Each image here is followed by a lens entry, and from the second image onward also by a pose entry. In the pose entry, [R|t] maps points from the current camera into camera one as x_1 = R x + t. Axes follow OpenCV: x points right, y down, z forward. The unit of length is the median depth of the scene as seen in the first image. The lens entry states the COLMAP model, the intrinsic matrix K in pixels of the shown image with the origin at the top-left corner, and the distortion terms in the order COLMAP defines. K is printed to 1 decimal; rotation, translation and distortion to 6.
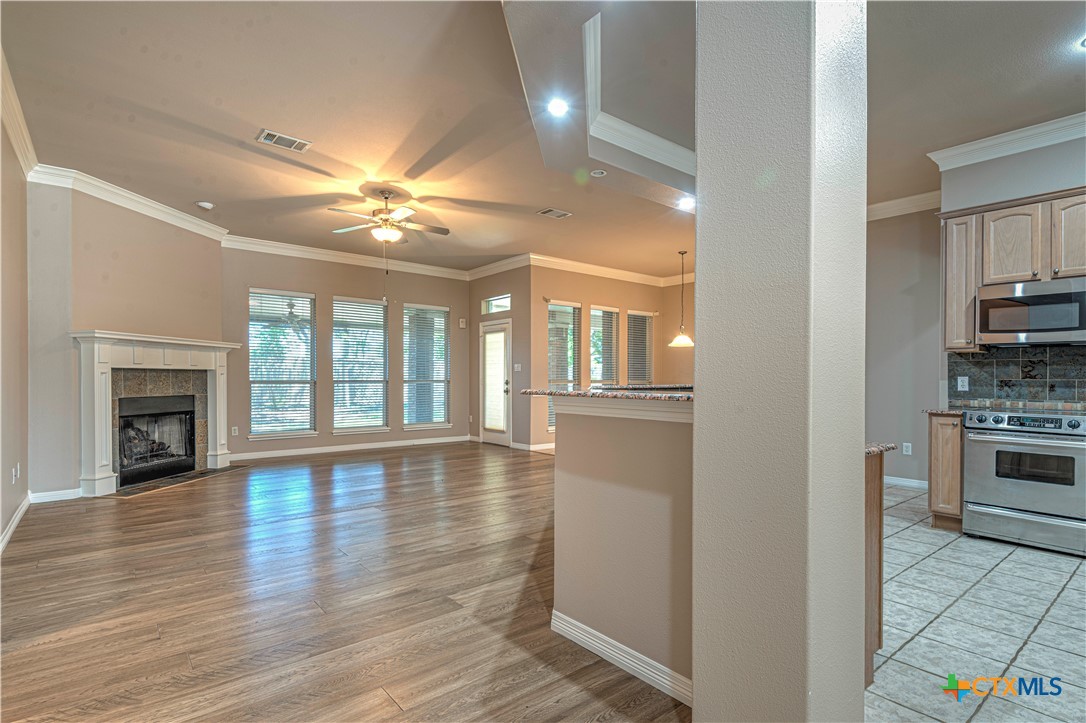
lens RADIAL K [[541.6, 0, 543.0], [0, 541.6, 361.5], [0, 0, 1]] dist [-0.001408, -0.000424]
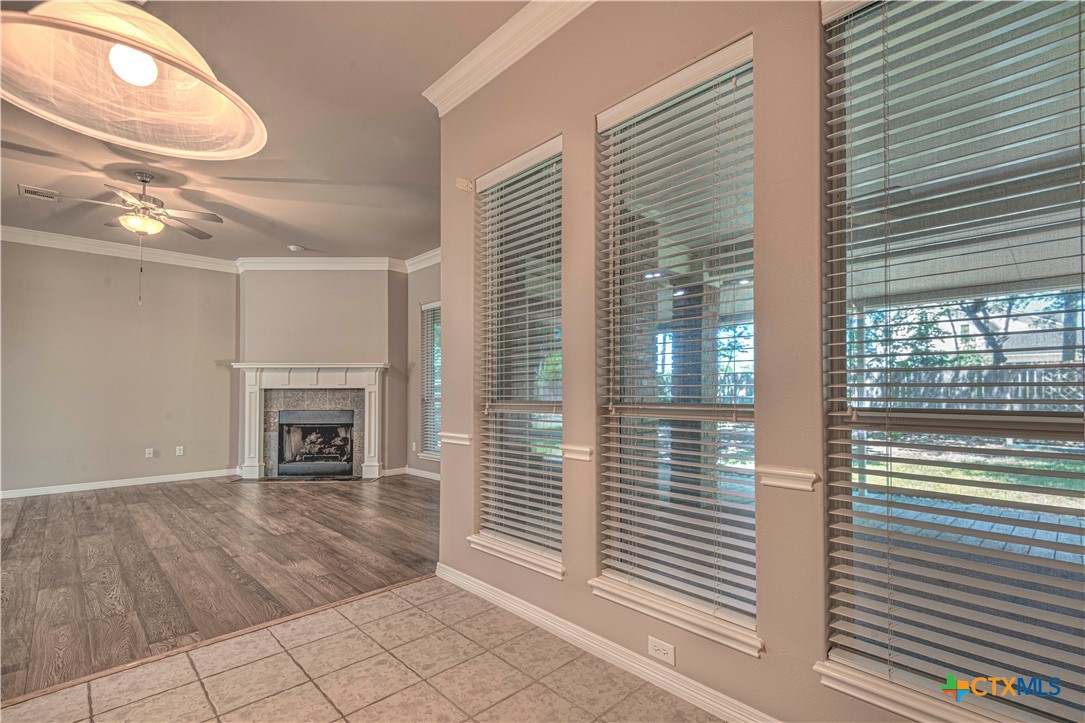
lens RADIAL K [[495.8, 0, 545.6], [0, 495.8, 390.0], [0, 0, 1]] dist [0.036694, -0.020042]
pose [[0.082325, -0.008039, -0.996573, 0.519177], [0.033105, 0.999438, -0.005328, 0.042719], [0.996056, -0.032553, 0.082545, 1.500411]]
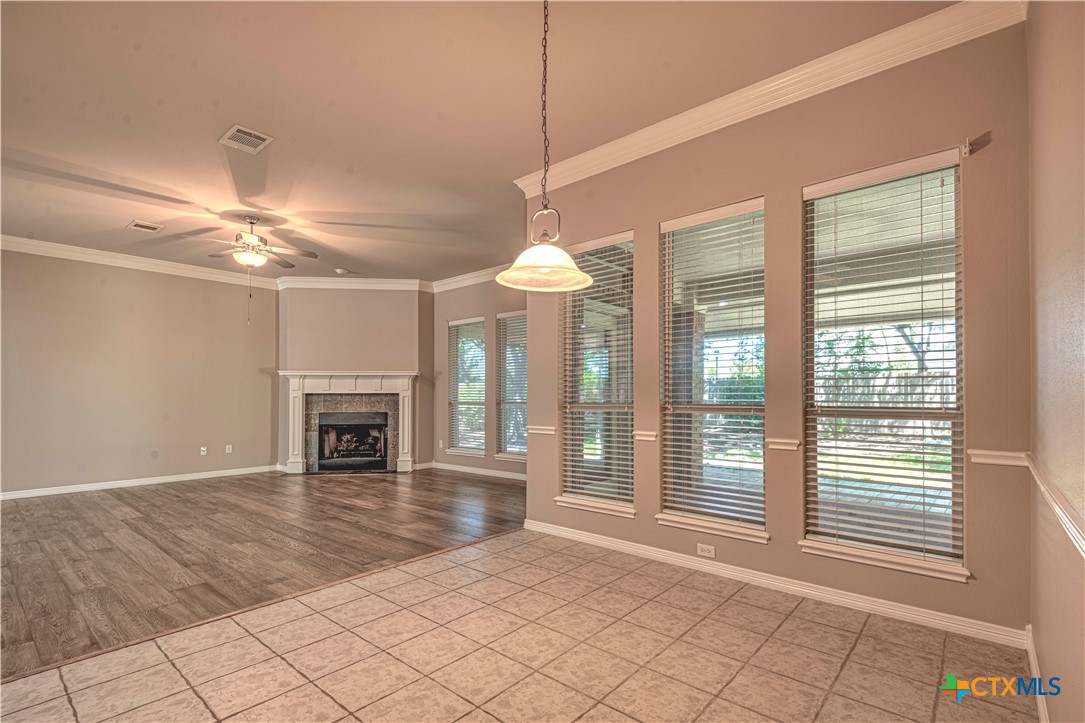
lens RADIAL K [[506.8, 0, 537.6], [0, 506.8, 395.2], [0, 0, 1]] dist [0.052410, -0.039430]
pose [[0.163099, -0.006460, -0.986589, 0.726611], [0.031392, 0.999506, -0.001355, 0.037400], [0.986110, -0.030750, 0.163222, 1.325167]]
